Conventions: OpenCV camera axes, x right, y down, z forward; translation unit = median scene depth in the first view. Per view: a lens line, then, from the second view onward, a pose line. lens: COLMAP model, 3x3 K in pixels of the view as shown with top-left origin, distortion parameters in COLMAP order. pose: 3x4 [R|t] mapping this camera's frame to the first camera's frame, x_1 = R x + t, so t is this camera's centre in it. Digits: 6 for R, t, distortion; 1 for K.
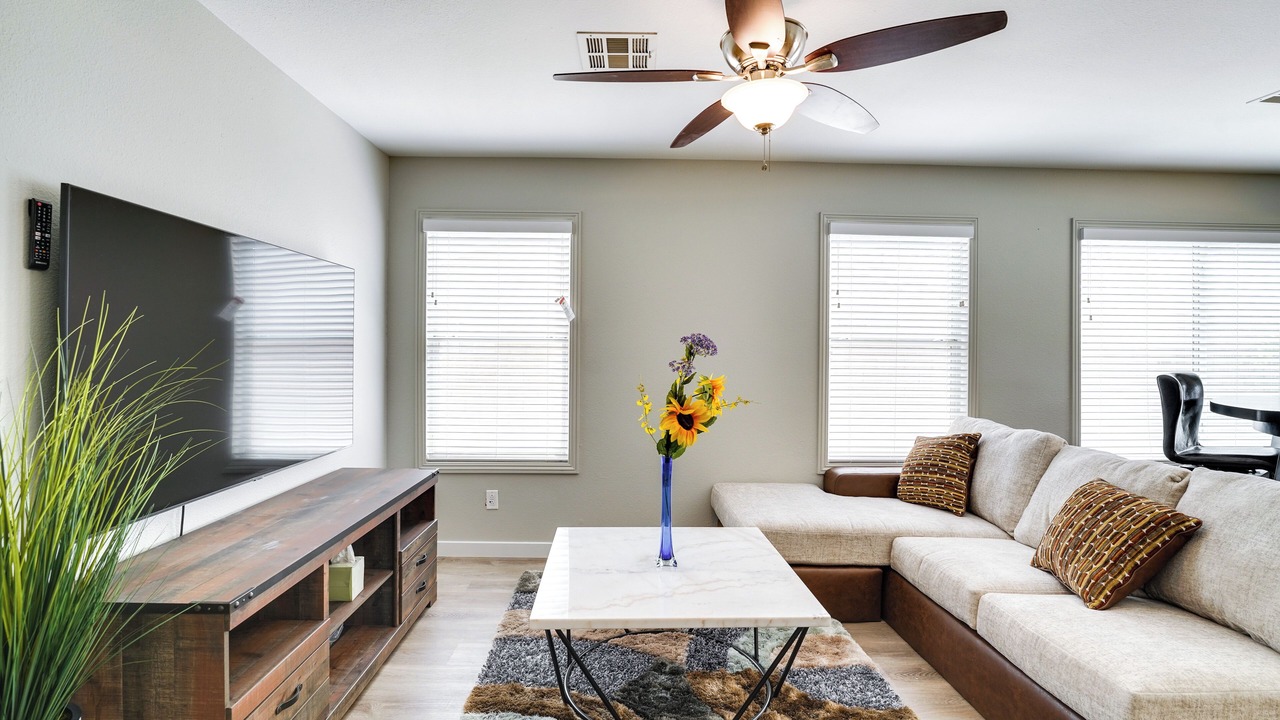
lens RADIAL K [[593.9, 0, 640.0], [0, 593.9, 360.0], [0, 0, 1]] dist [-0.030919, 0.000210]
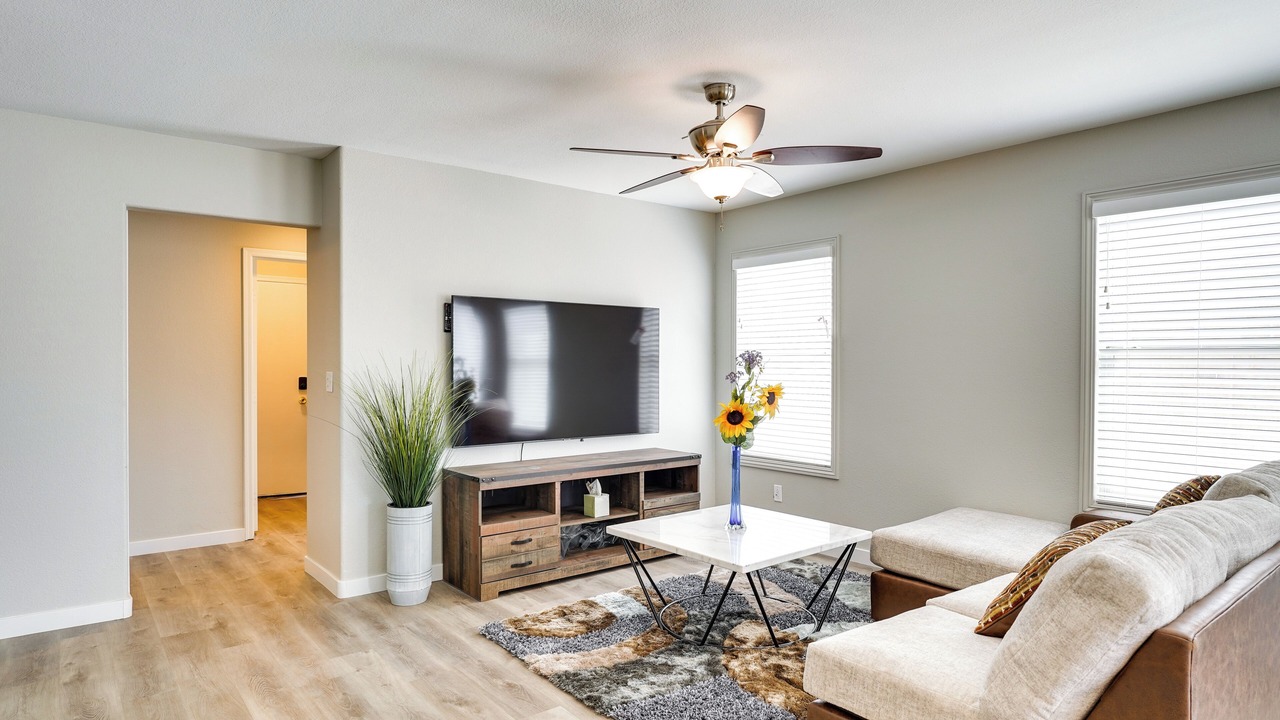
lens RADIAL K [[714.8, 0, 642.6], [0, 714.8, 343.6], [0, 0, 1]] dist [-0.029383, 0.000178]
pose [[0.593488, -0.025143, -0.804450, 0.725771], [-0.011810, 0.999132, -0.039941, 0.002667], [0.804756, 0.033205, 0.592676, -0.050531]]
